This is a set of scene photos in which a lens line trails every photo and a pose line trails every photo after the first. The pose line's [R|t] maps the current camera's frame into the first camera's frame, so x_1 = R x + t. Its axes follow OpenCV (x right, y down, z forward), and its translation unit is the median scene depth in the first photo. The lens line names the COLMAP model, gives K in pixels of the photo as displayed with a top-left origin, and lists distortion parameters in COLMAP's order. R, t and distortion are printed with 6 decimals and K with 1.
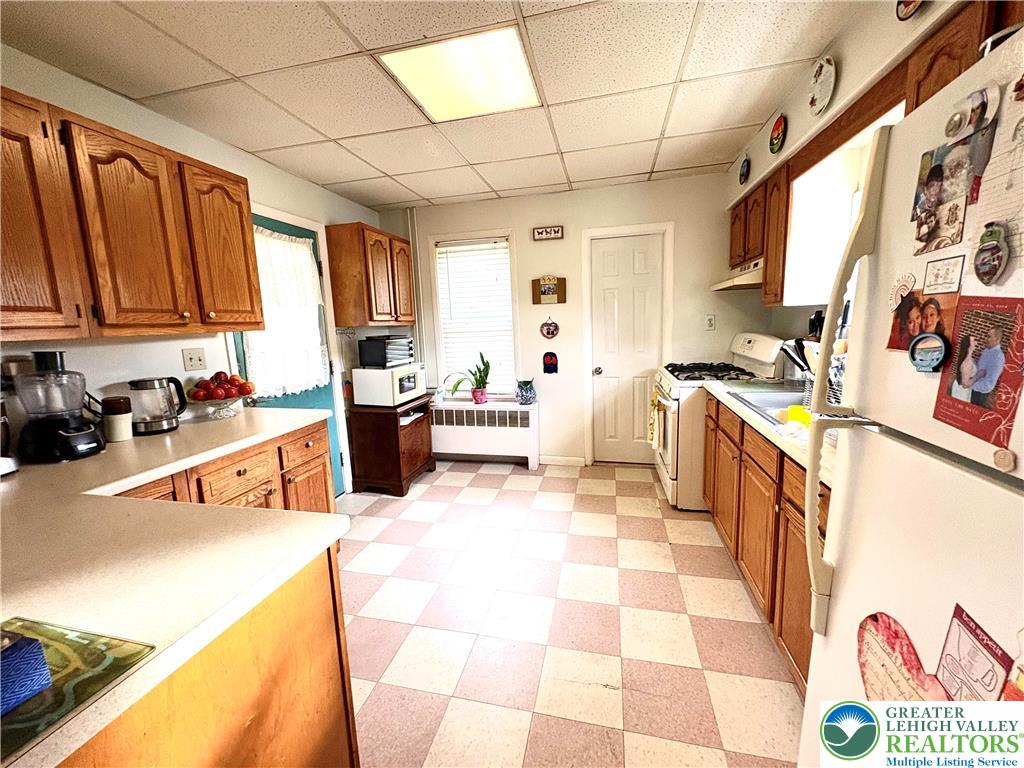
lens RADIAL K [[407.0, 0, 513.6], [0, 407.0, 381.5], [0, 0, 1]] dist [0.000499, -0.000391]
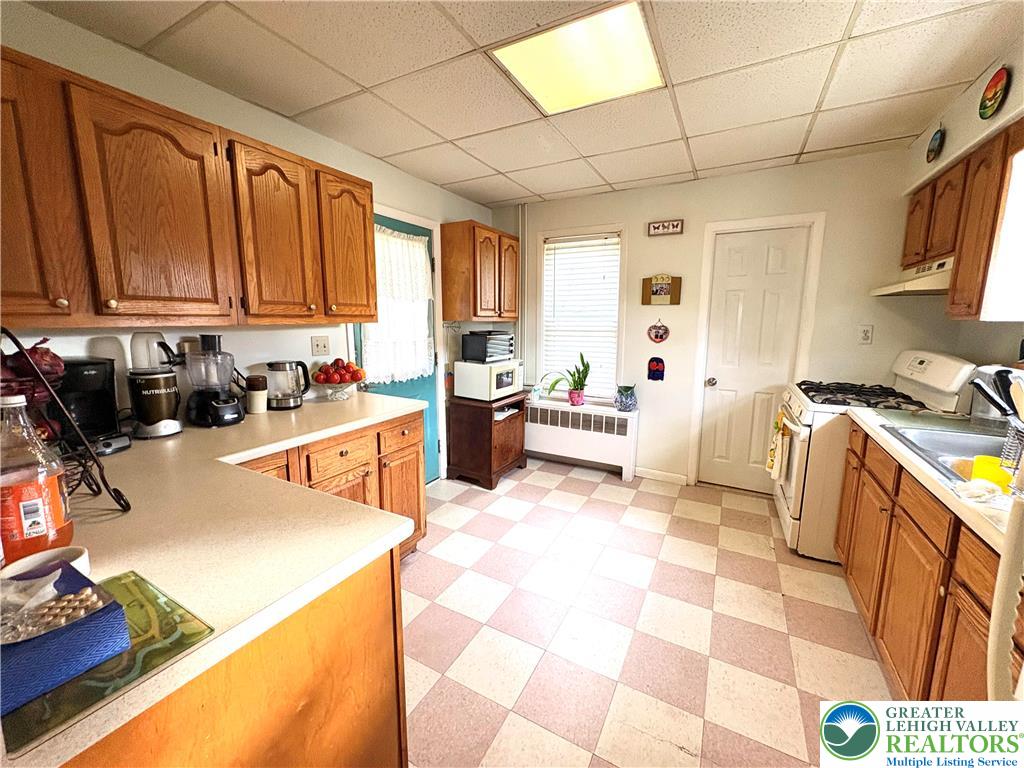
lens RADIAL K [[407.0, 0, 513.1], [0, 407.0, 381.6], [0, 0, 1]] dist [0.000499, -0.000391]
pose [[0.963597, 0.081794, -0.254540, 0.025805], [-0.078538, 0.996647, 0.022947, -0.022998], [0.255564, -0.002121, 0.966790, 0.043810]]
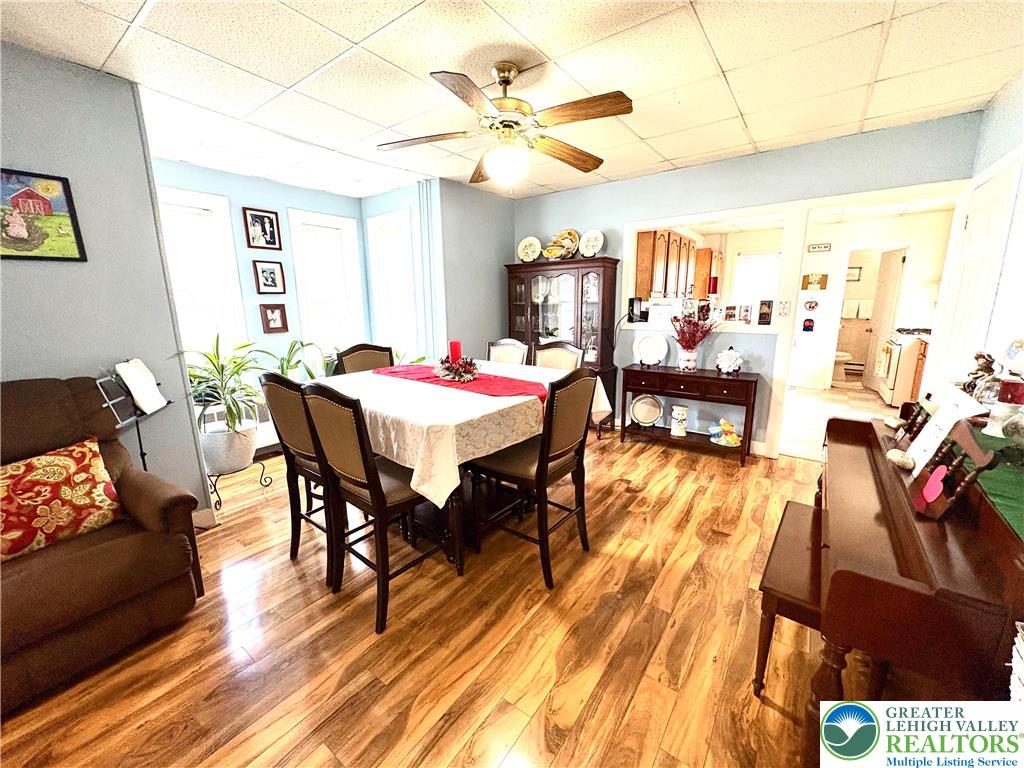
lens RADIAL K [[407.0, 0, 510.2], [0, 407.0, 385.5], [0, 0, 1]] dist [0.000499, -0.000391]
pose [[0.916971, 0.106115, -0.384583, -0.639907], [-0.080124, 0.993320, 0.083039, 0.280944], [0.390826, -0.045330, 0.919348, -1.818643]]
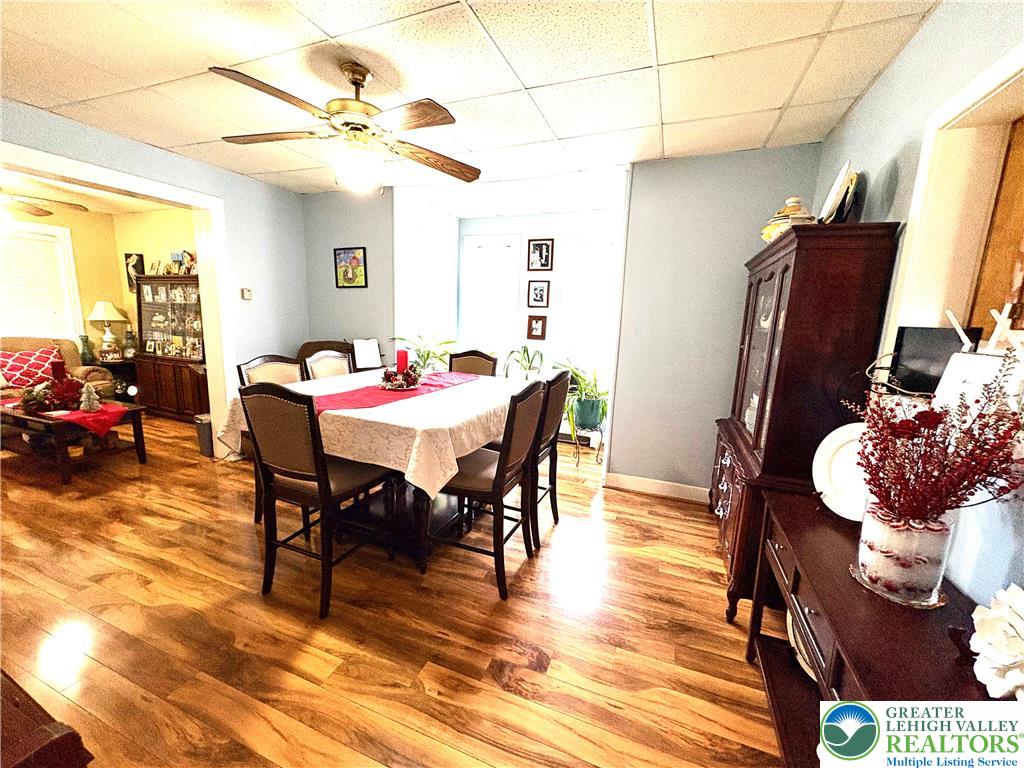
lens RADIAL K [[407.0, 0, 515.5], [0, 407.0, 384.8], [0, 0, 1]] dist [0.000499, -0.000391]
pose [[-0.144060, 0.201244, -0.968890, 0.804301], [-0.174005, 0.958696, 0.224999, -0.403800], [0.974150, 0.201005, -0.103092, 2.317937]]
